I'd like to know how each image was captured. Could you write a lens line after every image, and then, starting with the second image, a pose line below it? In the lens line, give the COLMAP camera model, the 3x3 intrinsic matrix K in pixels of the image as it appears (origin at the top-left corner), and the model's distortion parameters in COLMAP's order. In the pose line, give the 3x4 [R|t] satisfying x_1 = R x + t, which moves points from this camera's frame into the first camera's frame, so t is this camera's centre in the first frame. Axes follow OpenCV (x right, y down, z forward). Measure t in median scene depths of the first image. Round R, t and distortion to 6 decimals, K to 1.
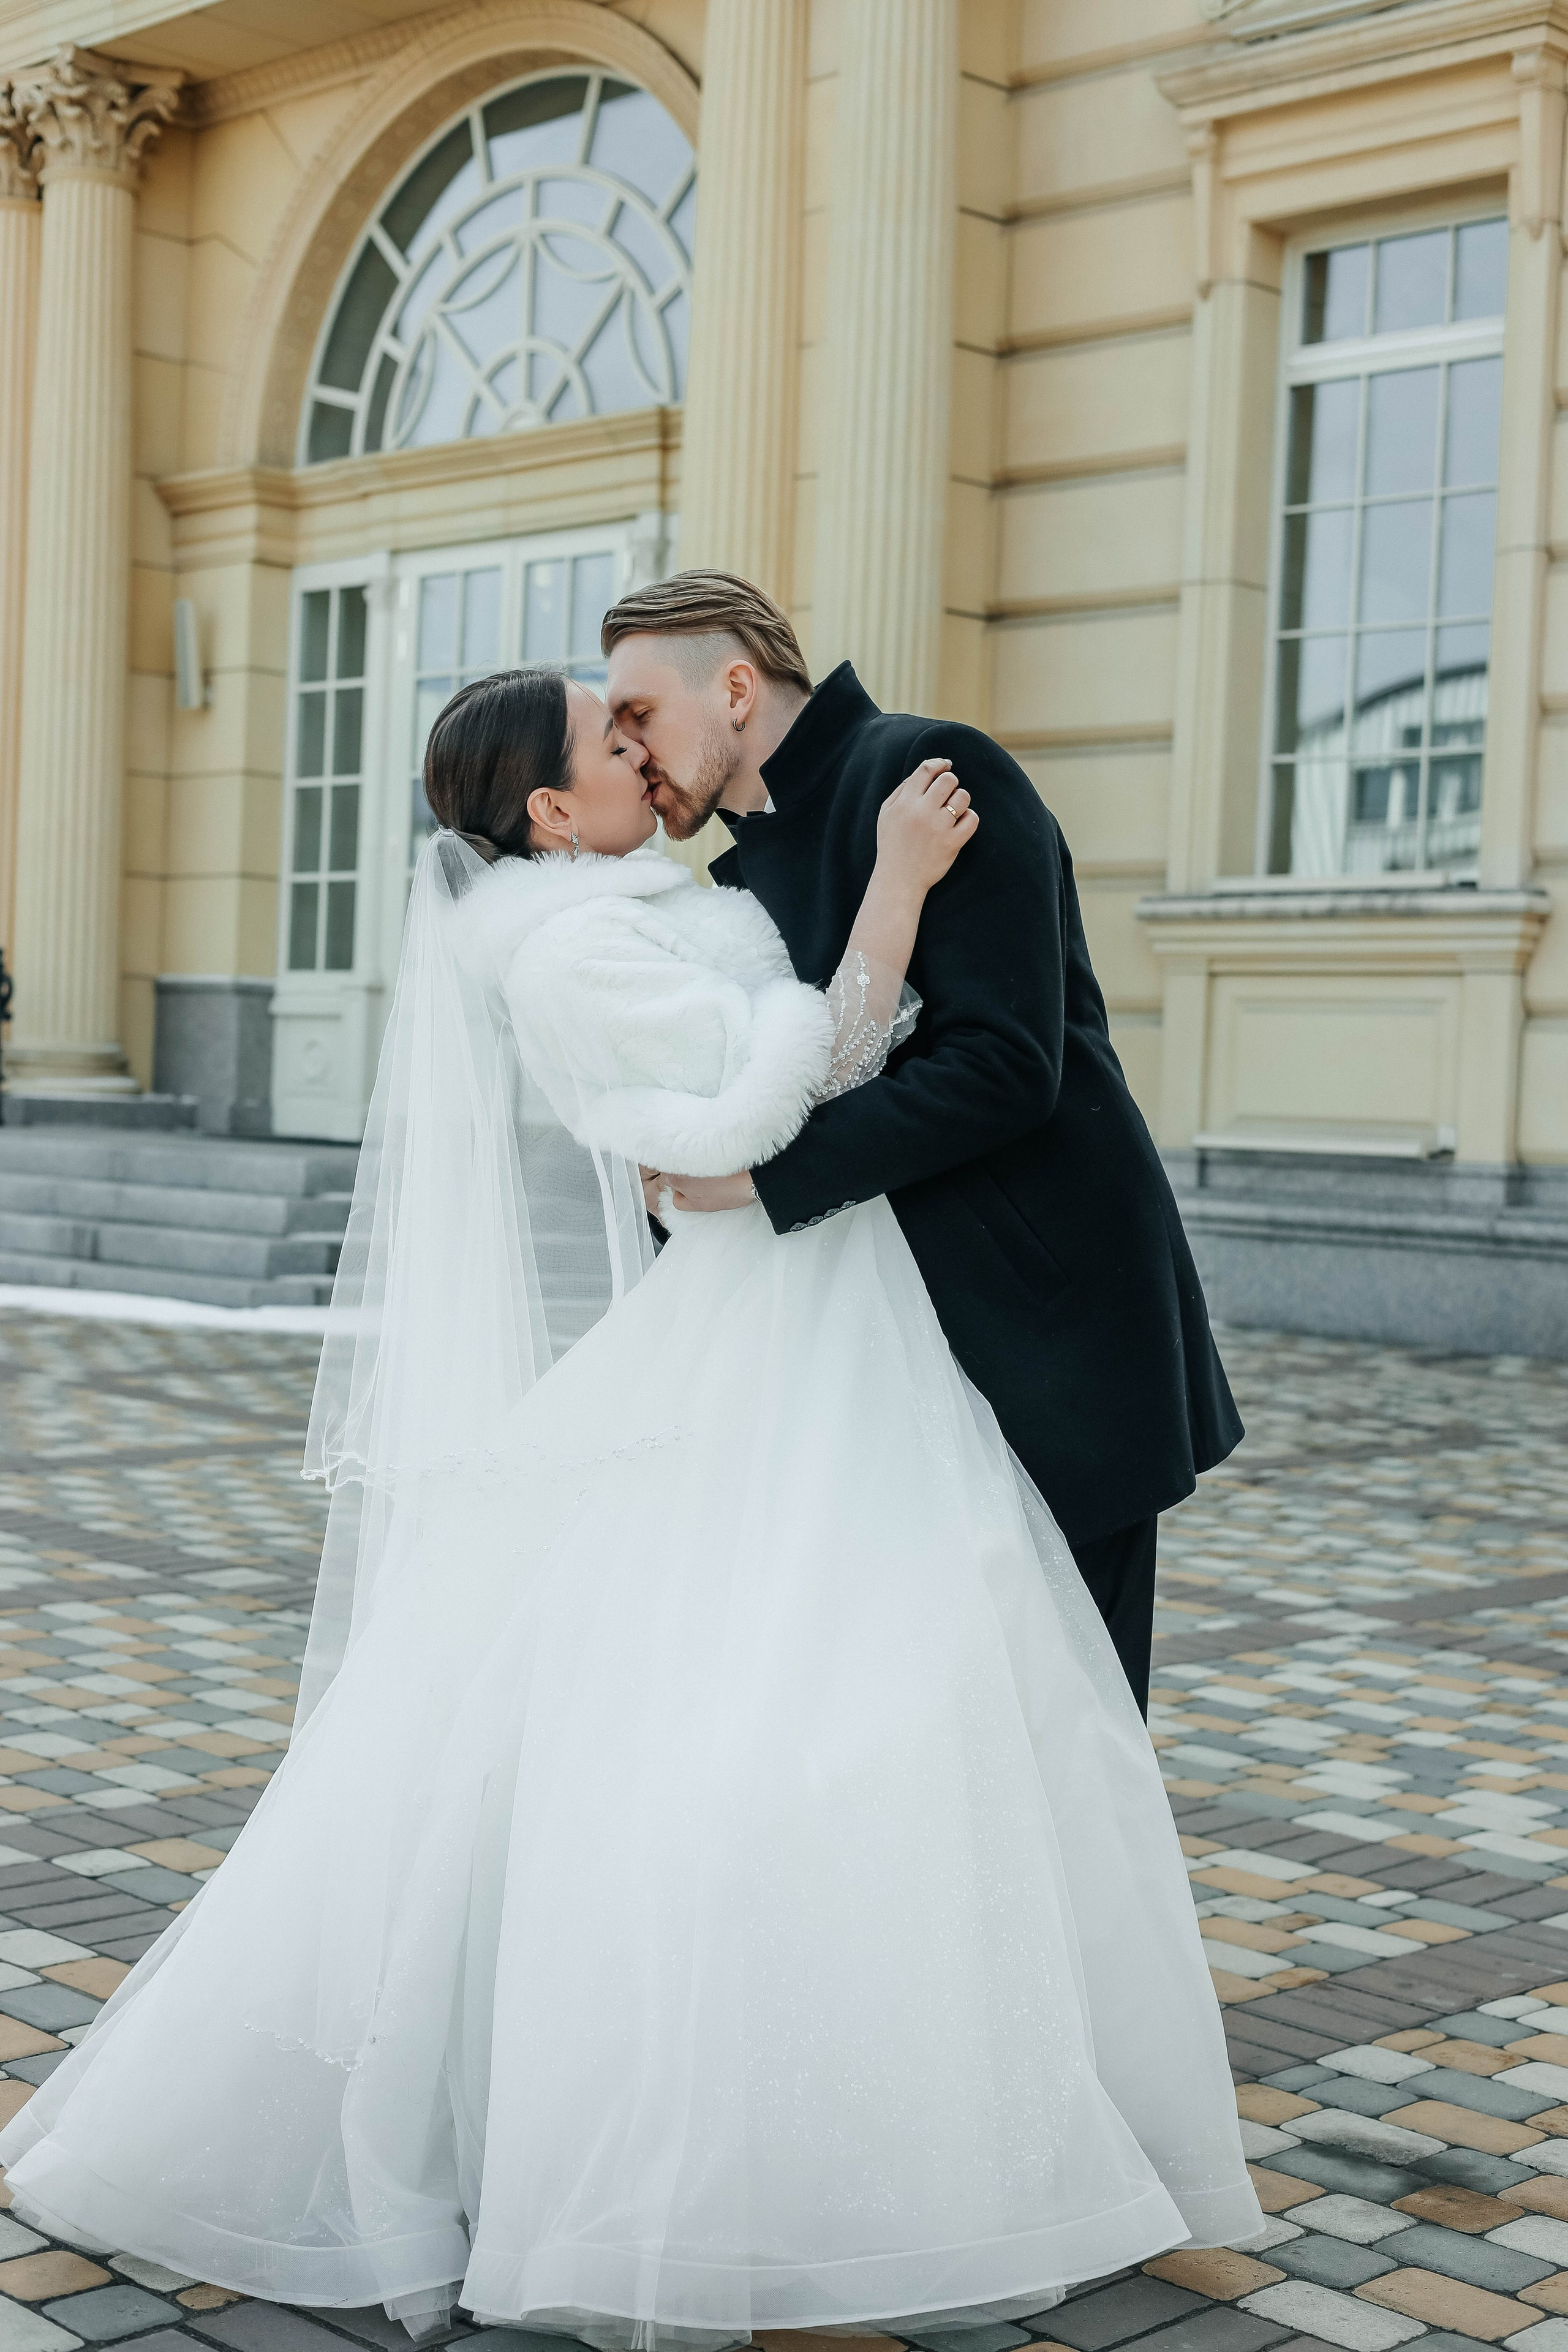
lens RADIAL K [[3290.0, 0, 783.5], [0, 3290.0, 1183.1], [0, 0, 1]] dist [0.061258, -0.250472]
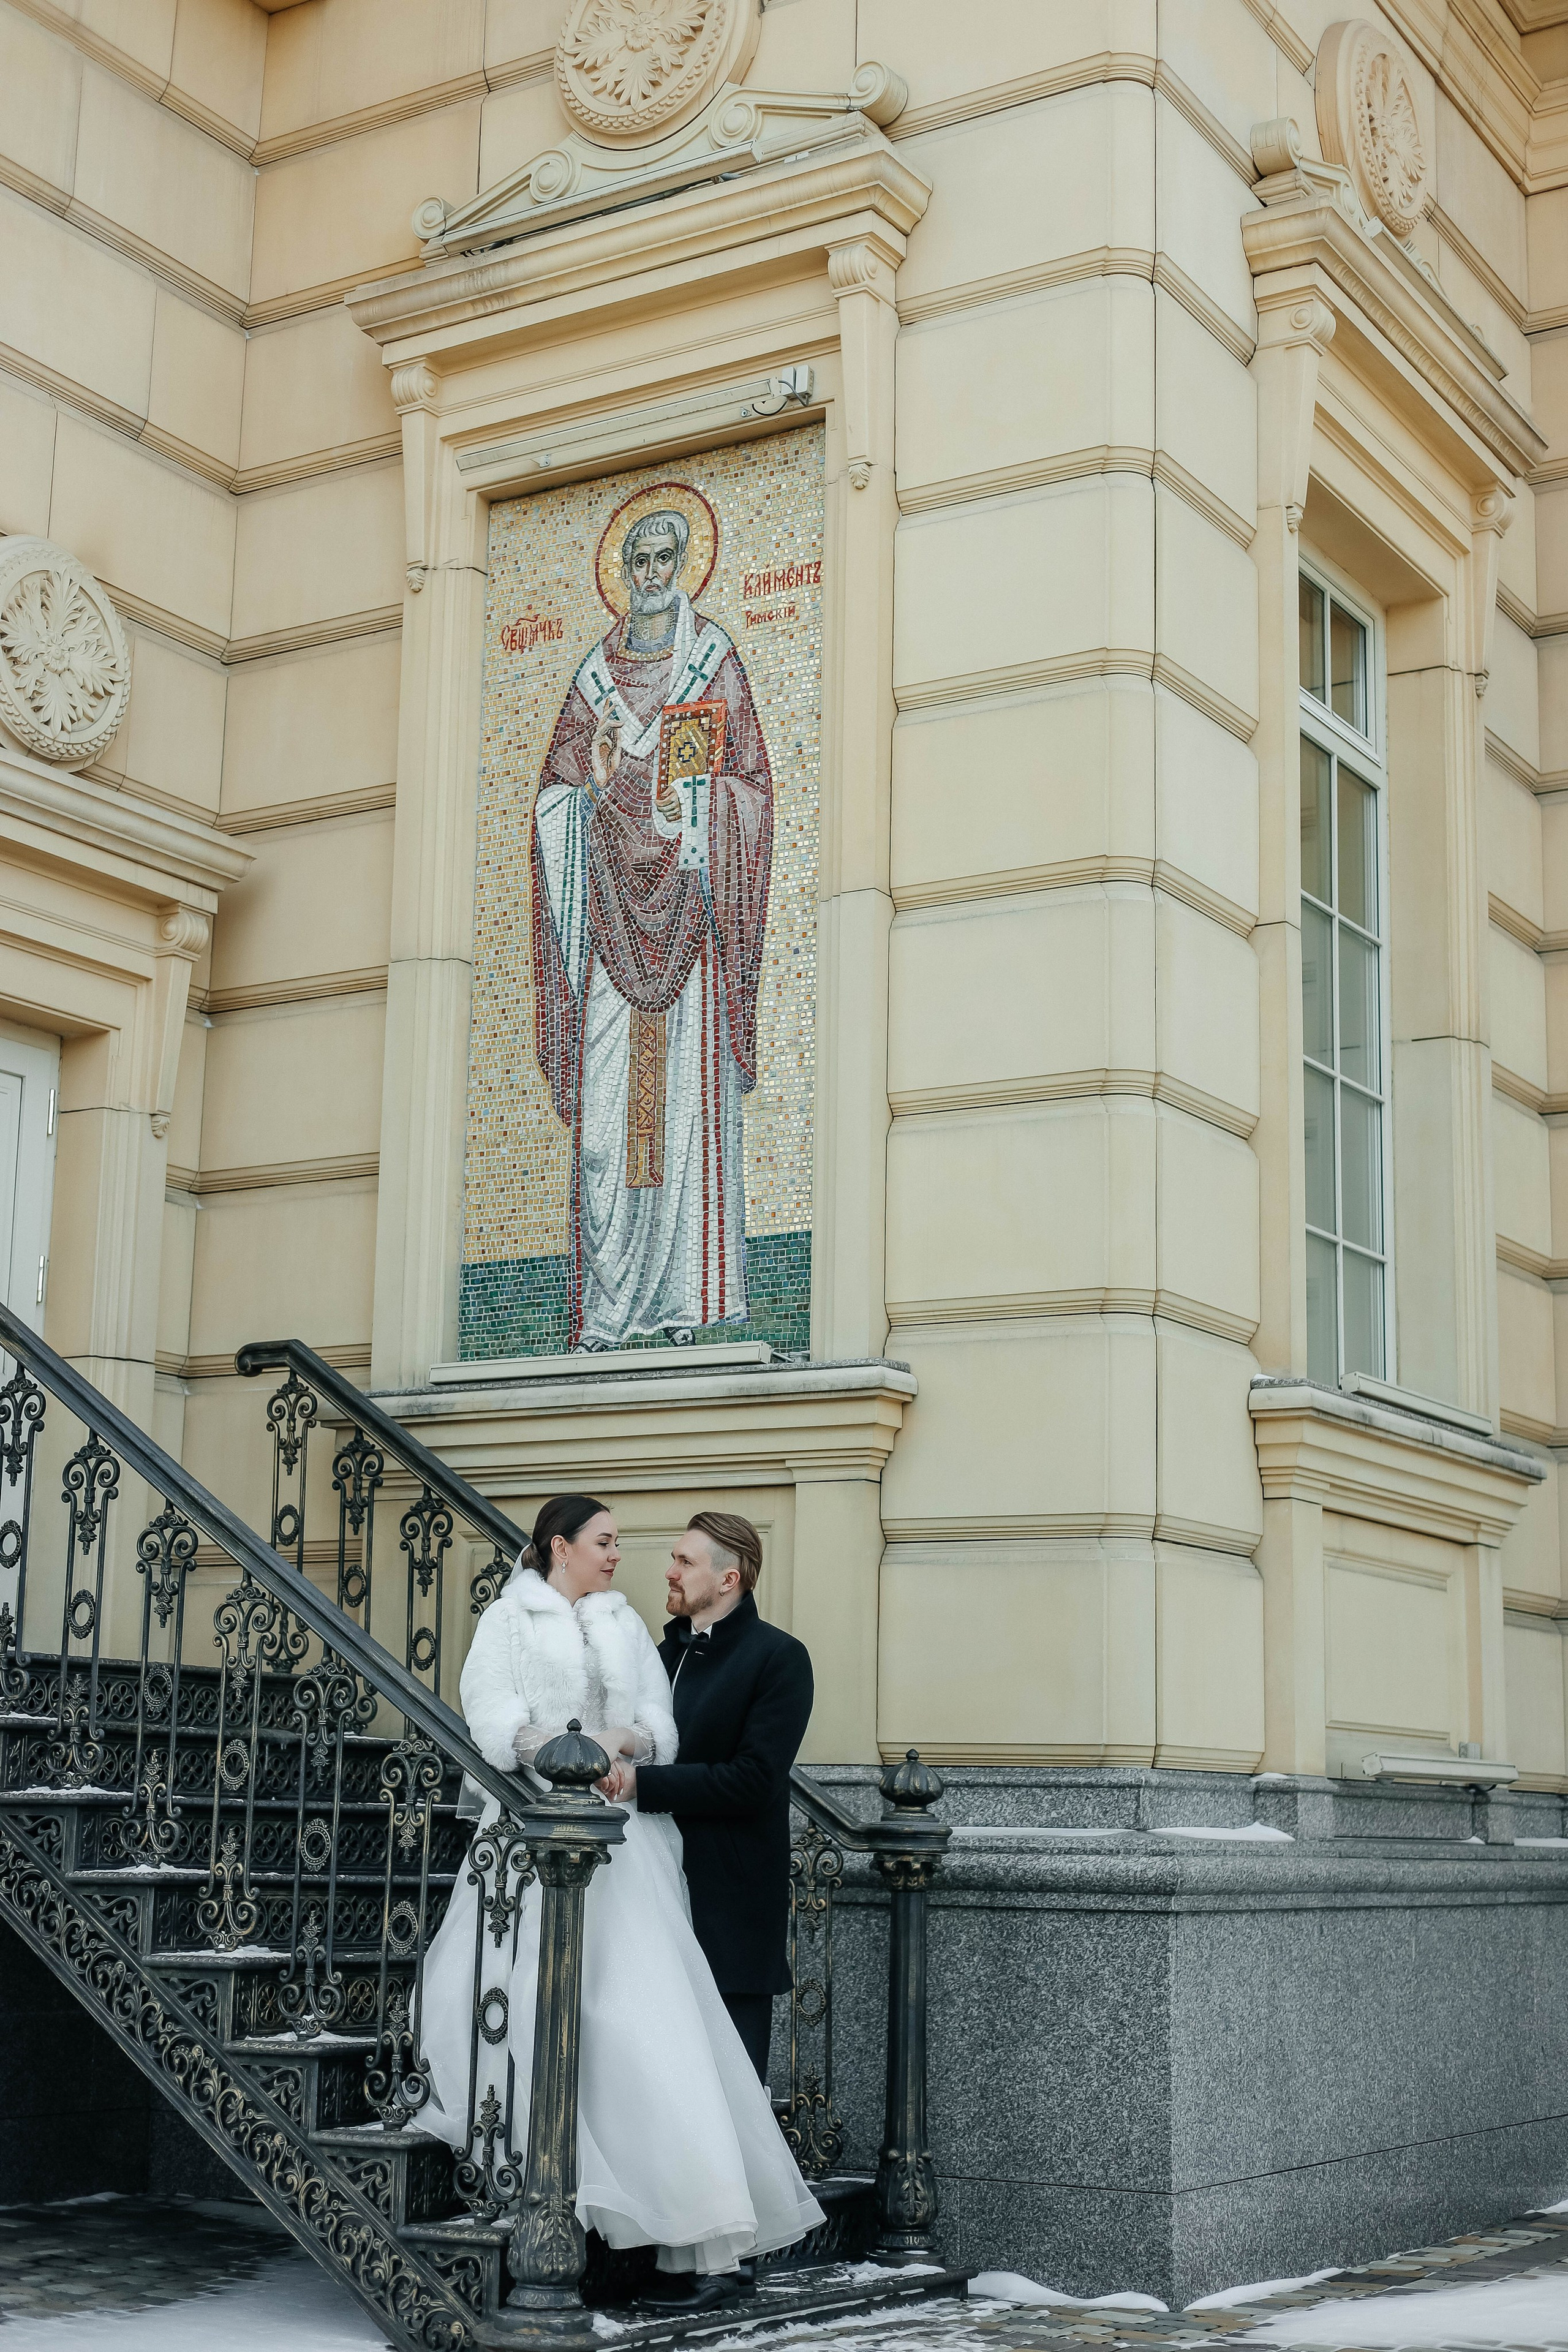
lens RADIAL K [[3290.0, 0, 783.5], [0, 3290.0, 1183.1], [0, 0, 1]] dist [0.061258, -0.250472]
pose [[0.973694, 0.023005, 0.226695, 0.034259], [0.025499, 0.977640, -0.208733, 0.013891], [-0.226428, 0.209023, 0.951336, 0.246956]]
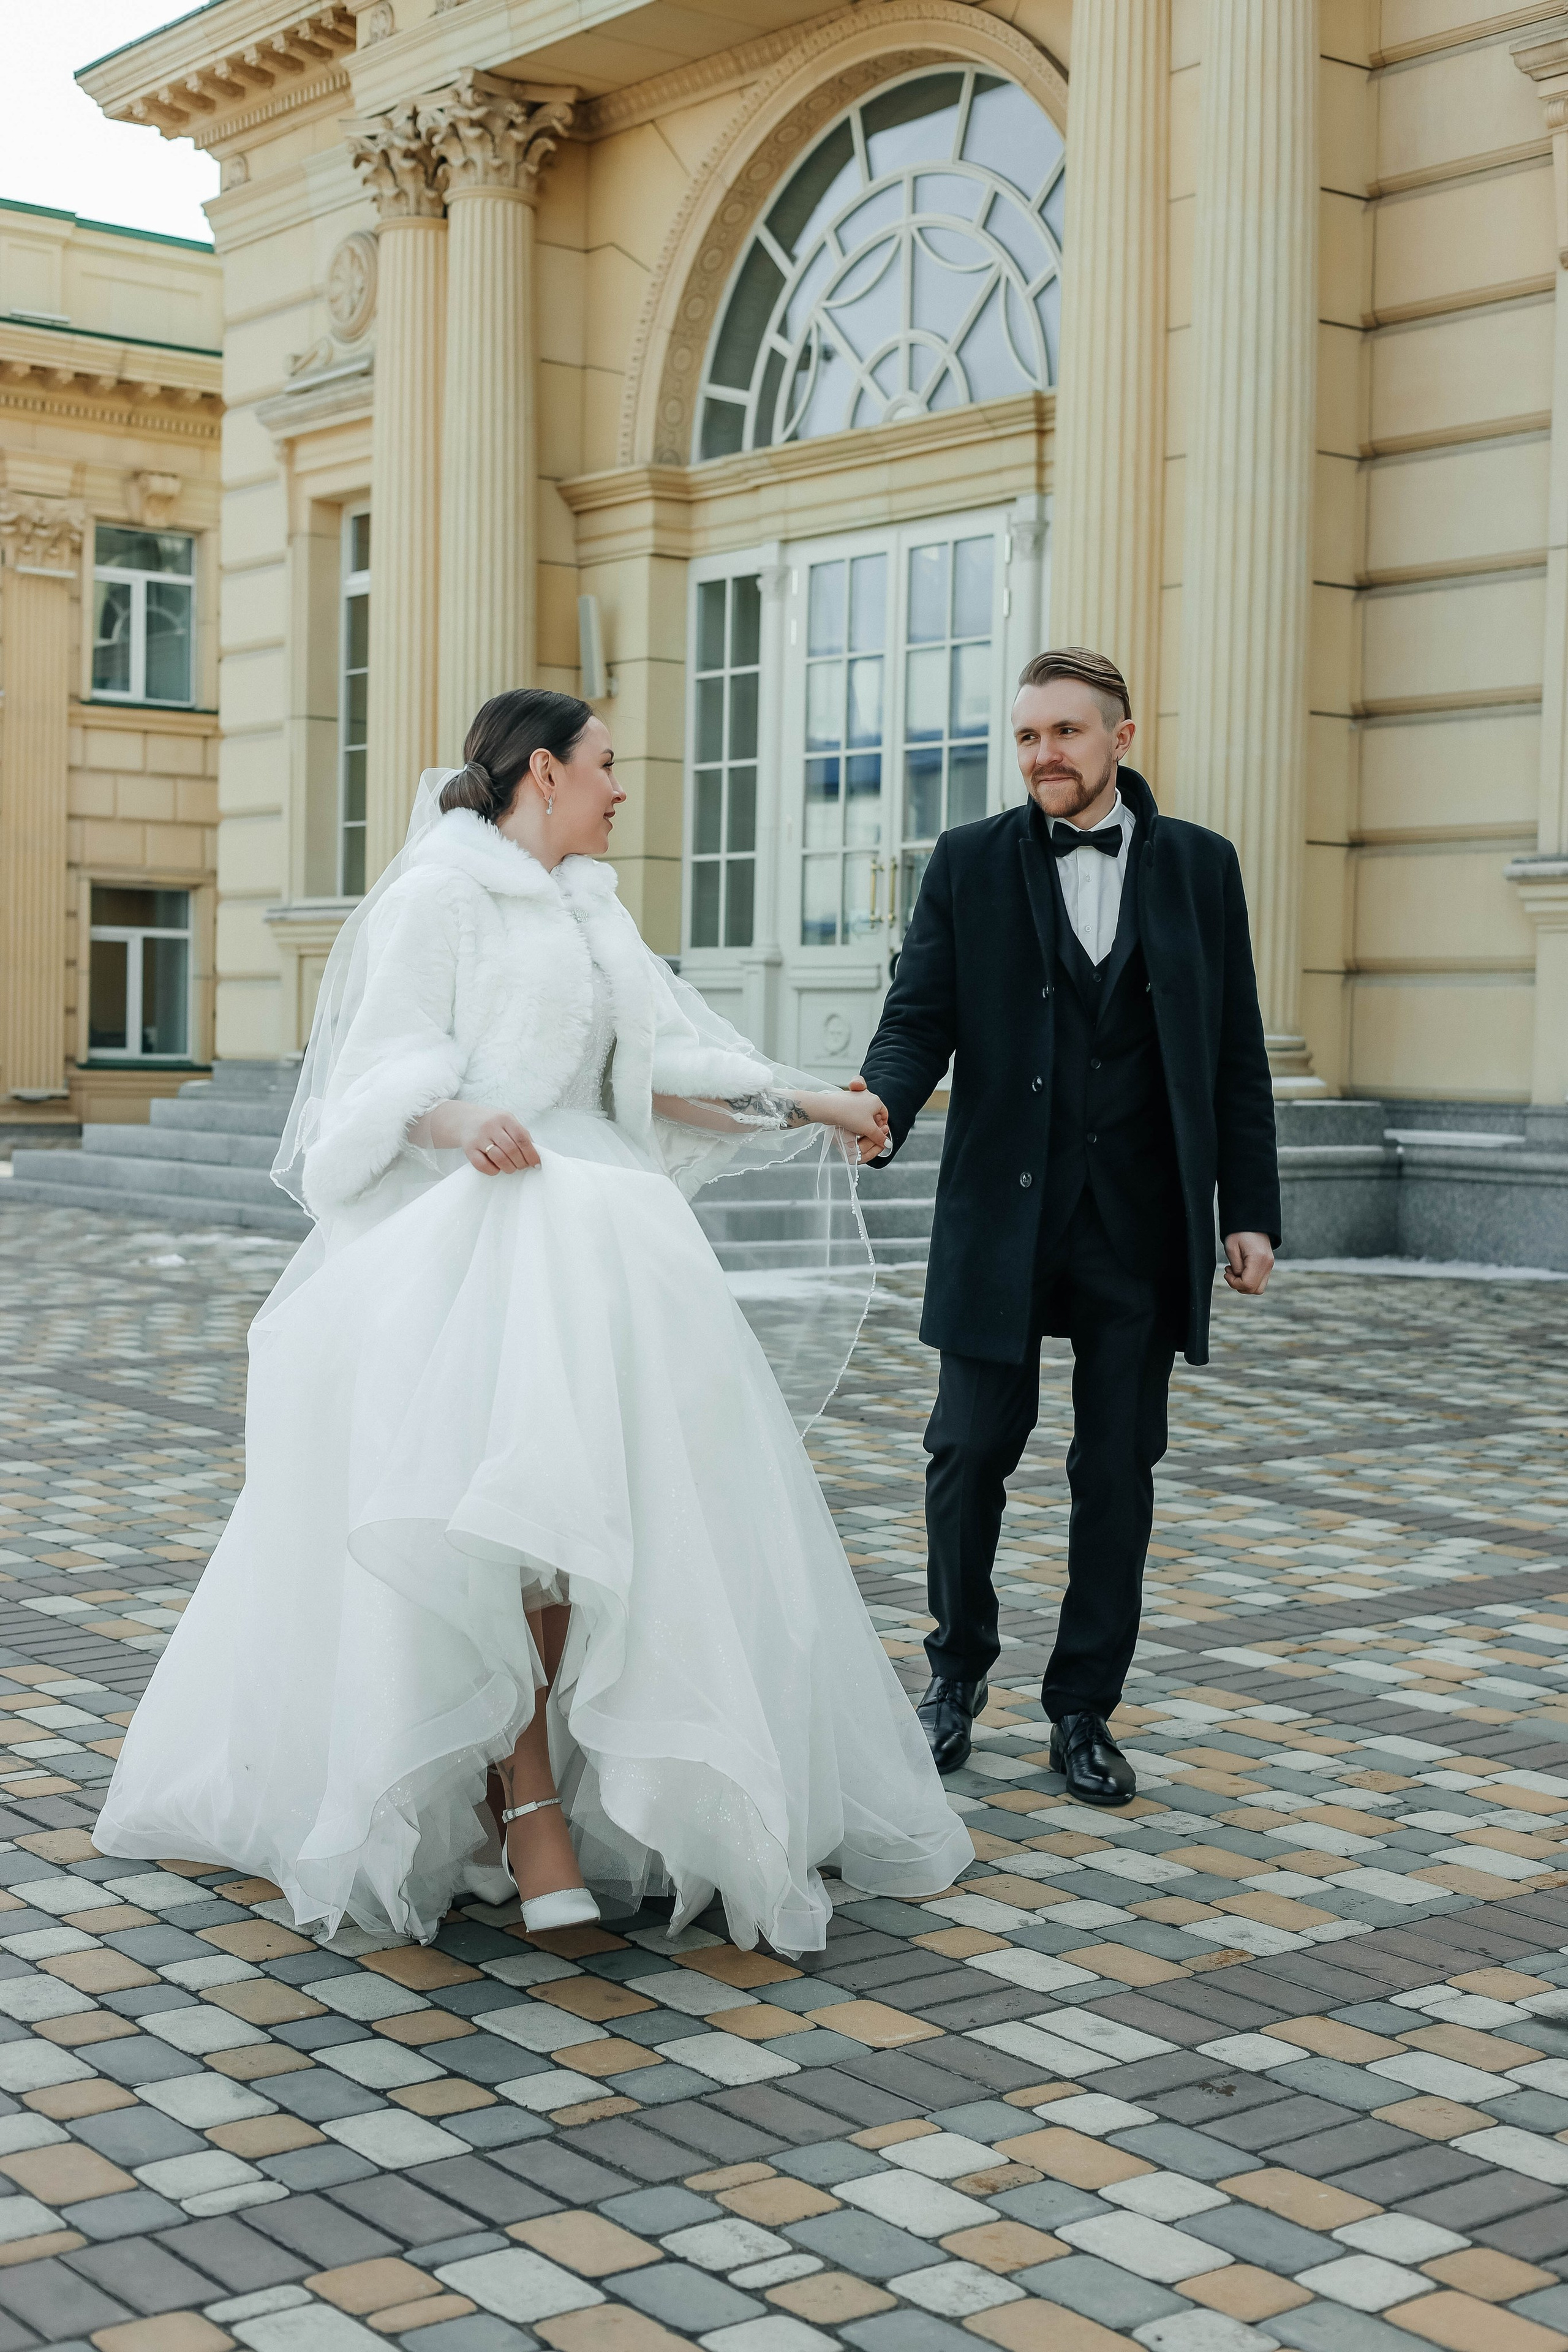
lens RADIAL K [[3273.2, 0, 784.5], [0, 3273.2, 1172.7], [0, 0, 1]] dist [0.083347, -0.324012]
pose [[0.991847, -0.016179, -0.126404, 0.009994], [0.017590, 0.999795, 0.010054, -0.003027], [0.126216, -0.012196, 0.991928, -0.030148]]
